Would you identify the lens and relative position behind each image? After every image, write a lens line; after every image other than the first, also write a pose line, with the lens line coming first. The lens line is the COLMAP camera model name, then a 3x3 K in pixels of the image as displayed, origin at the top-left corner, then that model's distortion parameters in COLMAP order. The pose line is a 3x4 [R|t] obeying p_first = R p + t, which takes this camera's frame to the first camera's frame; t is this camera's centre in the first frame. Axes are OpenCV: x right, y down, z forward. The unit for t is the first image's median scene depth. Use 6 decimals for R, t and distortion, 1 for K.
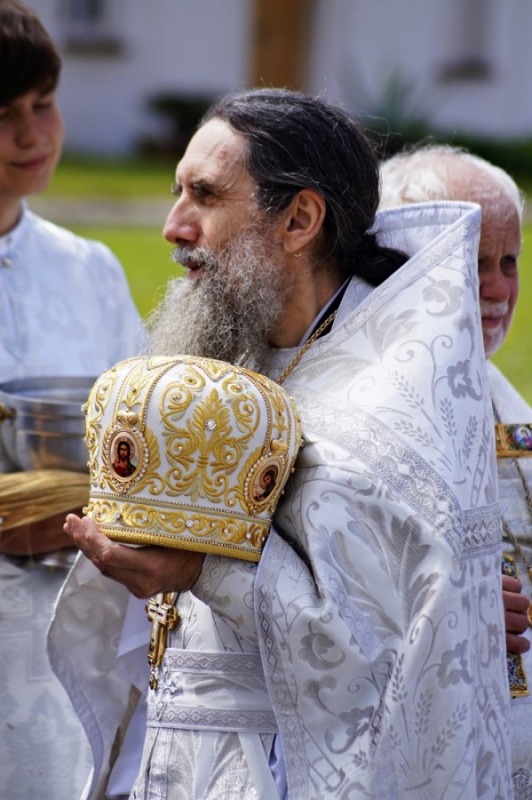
lens RADIAL K [[1187.9, 0, 266.0], [0, 1187.9, 400.0], [0, 0, 1]] dist [0.190865, -0.008687]
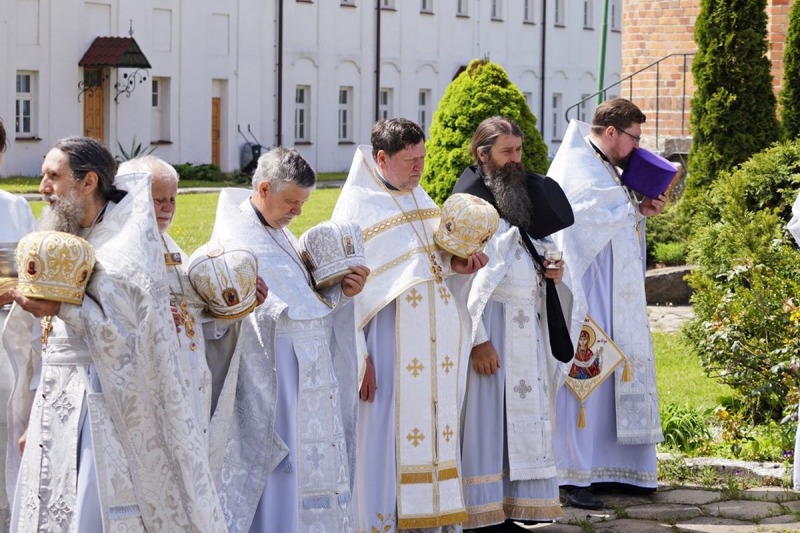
lens RADIAL K [[673.7, 0, 400.0], [0, 673.7, 266.5], [0, 0, 1]] dist [0.003923, 0.006163]
pose [[0.871662, -0.055657, 0.486937, -0.122704], [0.049172, 0.998449, 0.026099, 0.041215], [-0.487634, 0.001194, 0.873047, -0.769414]]
